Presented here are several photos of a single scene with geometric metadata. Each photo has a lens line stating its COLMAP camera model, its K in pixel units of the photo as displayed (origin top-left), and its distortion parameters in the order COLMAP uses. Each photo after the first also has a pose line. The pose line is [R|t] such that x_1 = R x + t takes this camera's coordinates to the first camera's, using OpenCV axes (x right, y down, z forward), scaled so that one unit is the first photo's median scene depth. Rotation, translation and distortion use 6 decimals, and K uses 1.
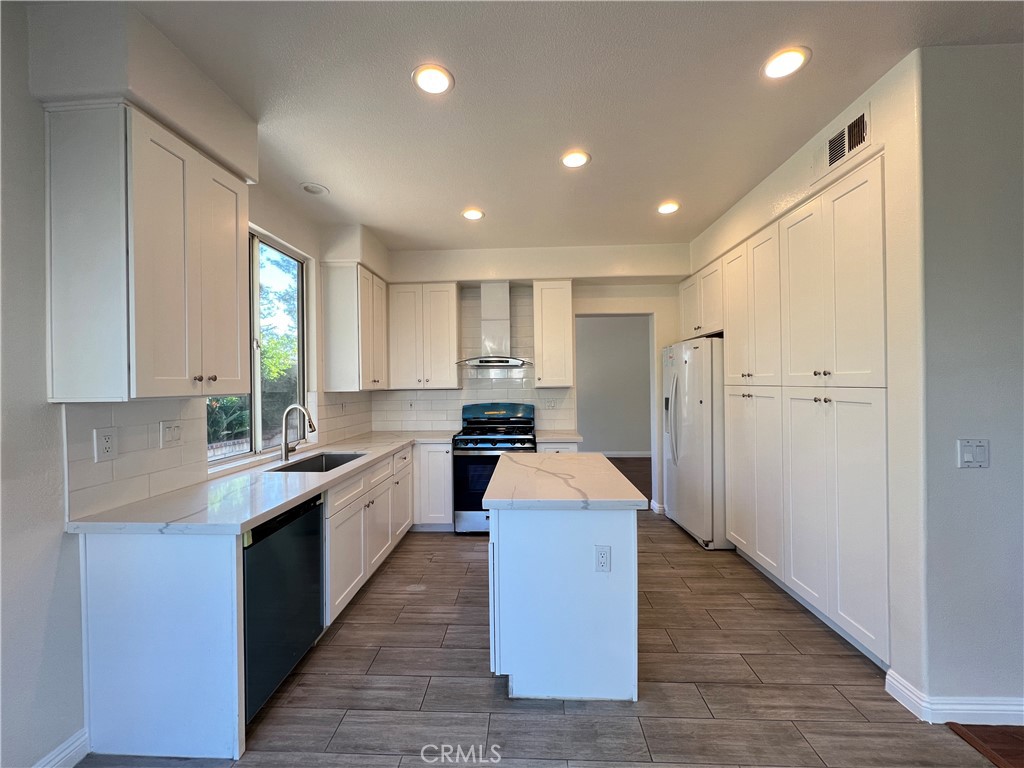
lens RADIAL K [[413.2, 0, 510.4], [0, 413.2, 382.4], [0, 0, 1]] dist [-0.000897, -0.000096]
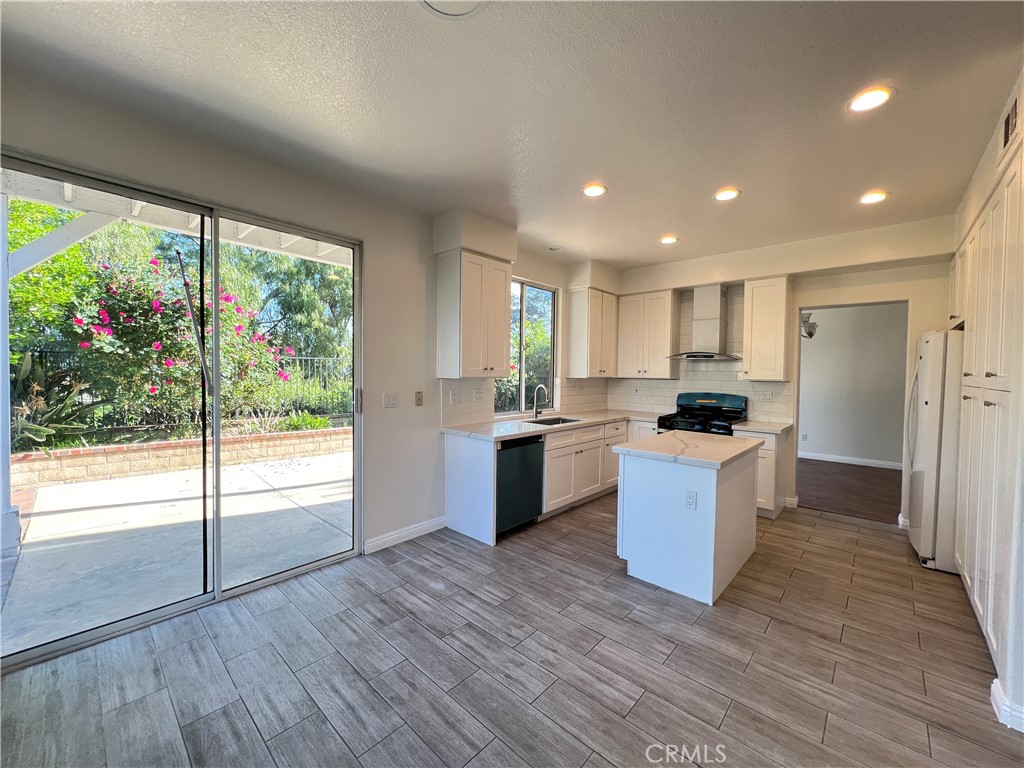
lens RADIAL K [[410.1, 0, 509.2], [0, 410.1, 382.8], [0, 0, 1]] dist [-0.000202, 0.000304]
pose [[0.766556, 0.041246, -0.640852, 0.410414], [-0.022001, 0.999036, 0.037982, -0.012509], [0.641801, -0.015016, 0.766725, -0.315029]]
